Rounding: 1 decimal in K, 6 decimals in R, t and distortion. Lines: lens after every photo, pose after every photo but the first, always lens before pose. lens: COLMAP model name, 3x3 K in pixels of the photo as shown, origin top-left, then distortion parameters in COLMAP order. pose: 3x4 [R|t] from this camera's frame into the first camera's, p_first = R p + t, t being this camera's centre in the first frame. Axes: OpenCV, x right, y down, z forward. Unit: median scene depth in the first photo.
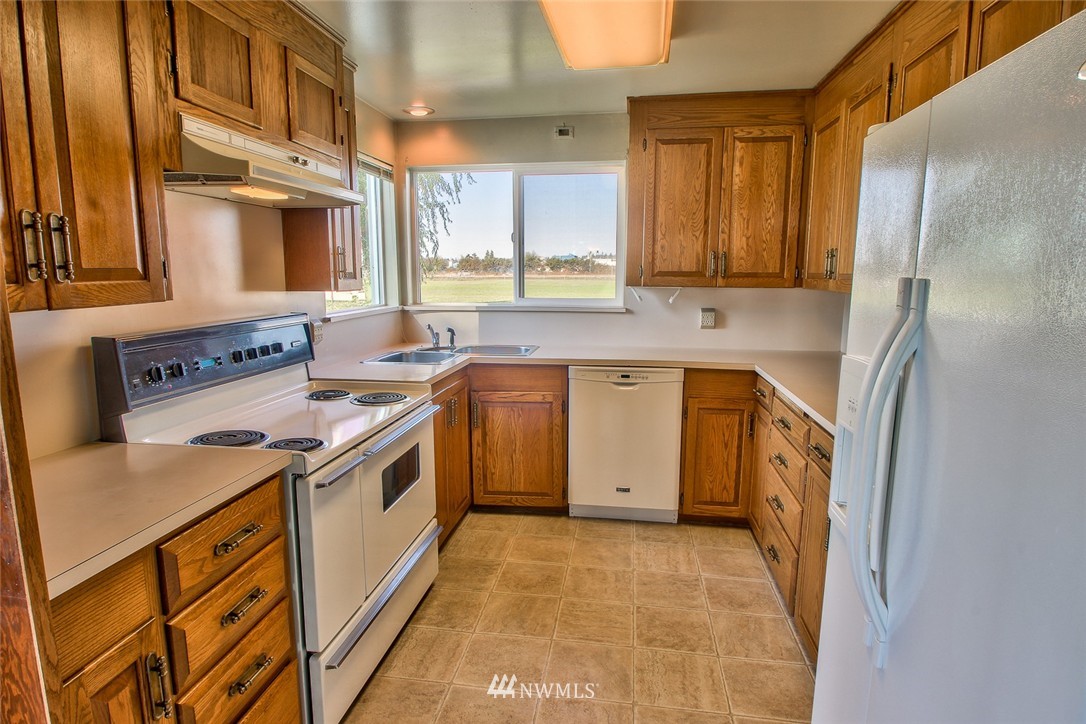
lens RADIAL K [[621.2, 0, 540.1], [0, 621.2, 367.5], [0, 0, 1]] dist [-0.015502, -0.003475]
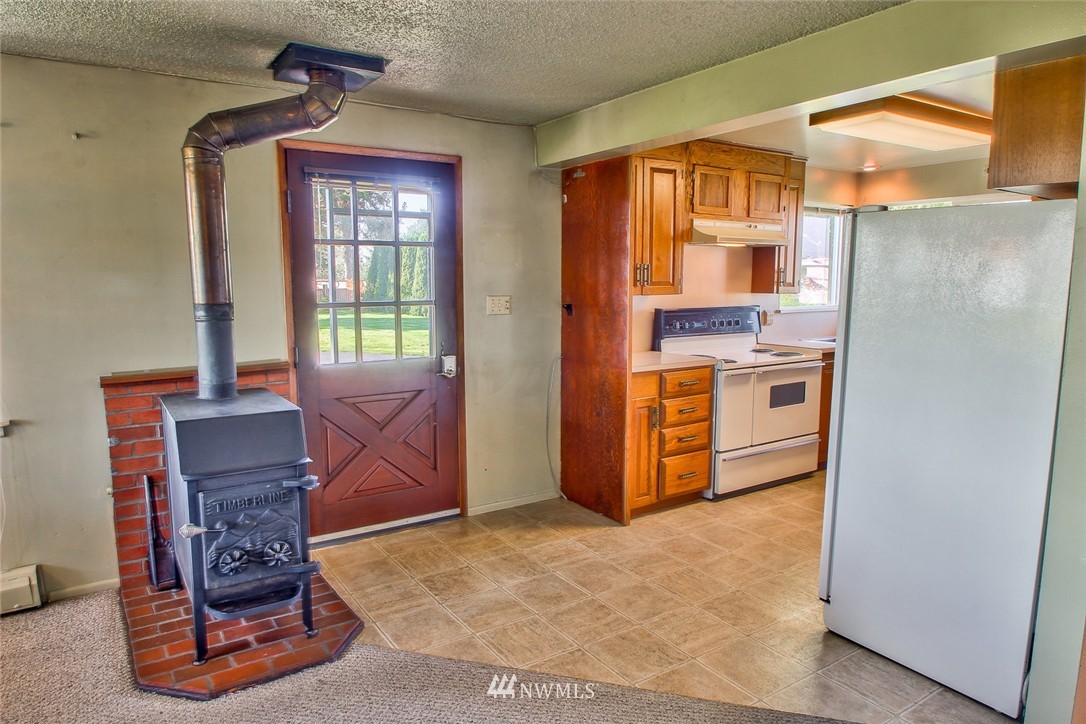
lens RADIAL K [[673.7, 0, 539.1], [0, 673.7, 364.3], [0, 0, 1]] dist [0.005708, 0.000415]
pose [[0.671997, 0.089564, -0.735118, 1.029577], [-0.111141, 0.993614, 0.019460, 0.182175], [0.732166, 0.068624, 0.677660, -1.233194]]
